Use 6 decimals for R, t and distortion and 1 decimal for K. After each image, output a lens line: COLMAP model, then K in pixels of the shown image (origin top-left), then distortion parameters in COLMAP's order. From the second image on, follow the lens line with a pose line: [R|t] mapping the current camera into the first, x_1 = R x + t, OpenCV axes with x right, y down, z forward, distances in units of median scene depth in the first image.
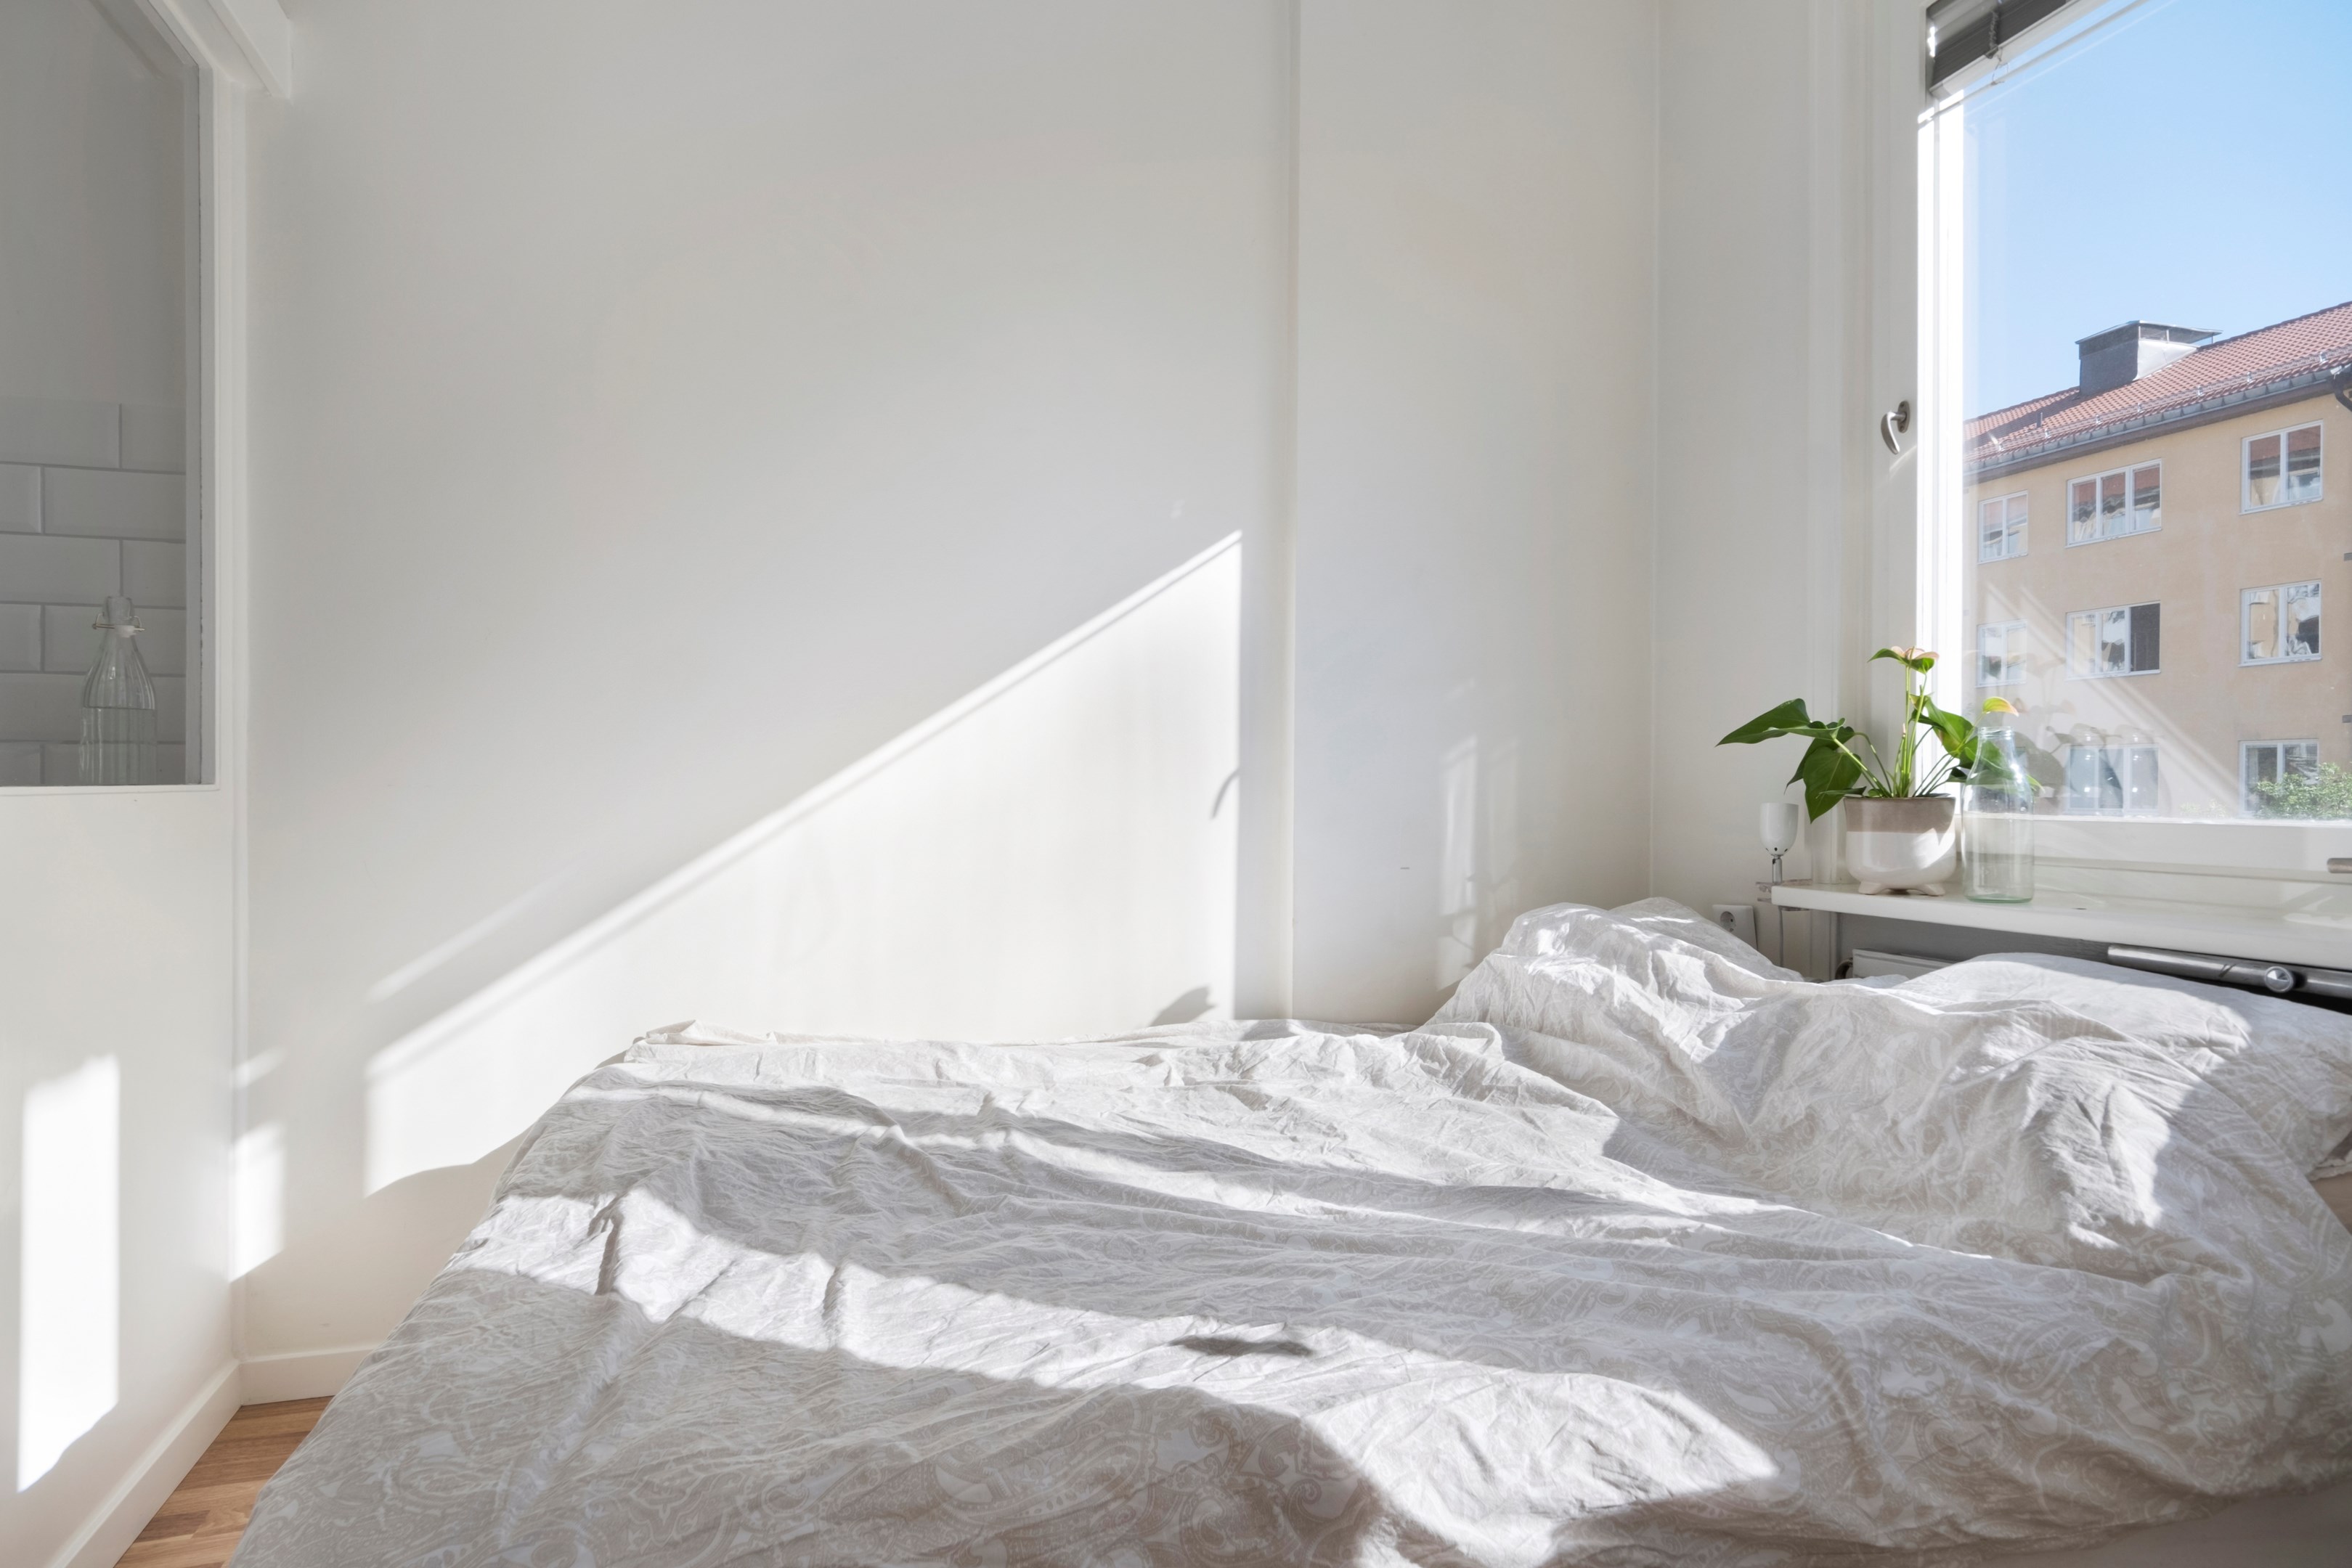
lens RADIAL K [[1203.8, 0, 1176.0], [0, 1203.8, 784.0], [0, 0, 1]] dist [0.005959, 0.000176]
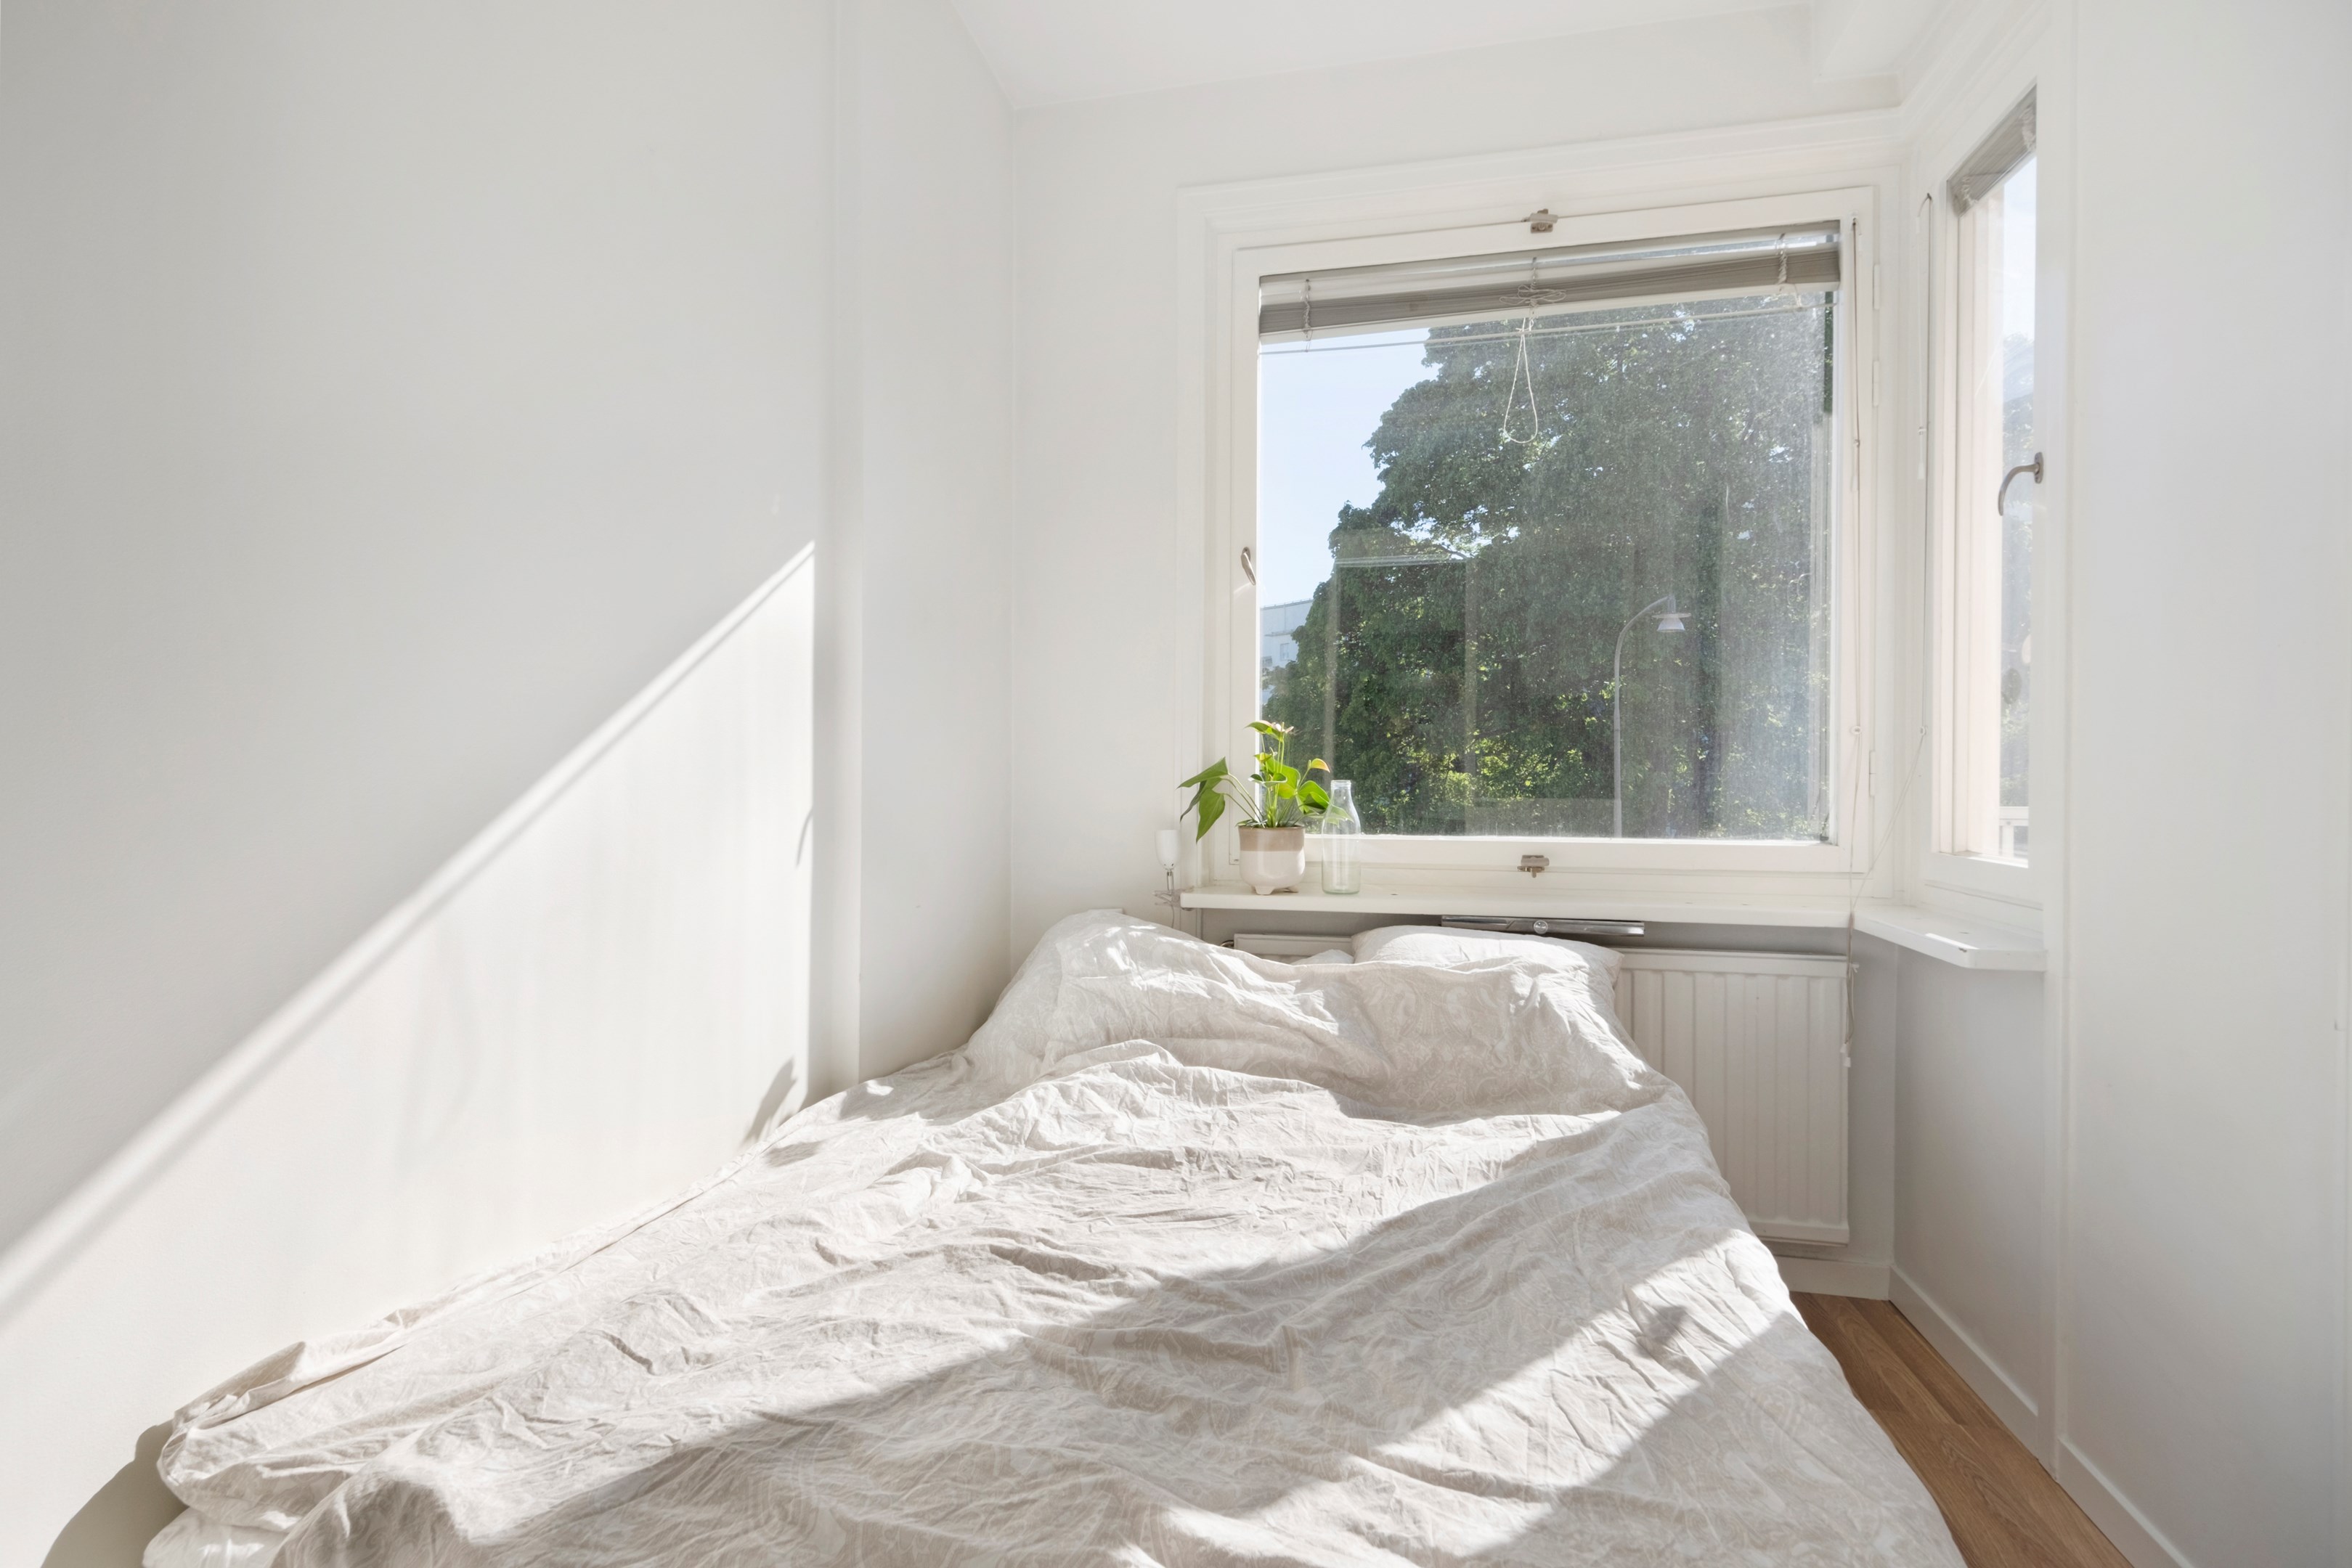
lens RADIAL K [[1095.0, 0, 1176.0], [0, 1095.0, 784.0], [0, 0, 1]] dist [0.001167, 0.000074]
pose [[0.527439, -0.003178, 0.849587, -0.764927], [-0.008228, 0.999927, 0.008848, -0.066300], [-0.849553, -0.011657, 0.527374, 0.545246]]
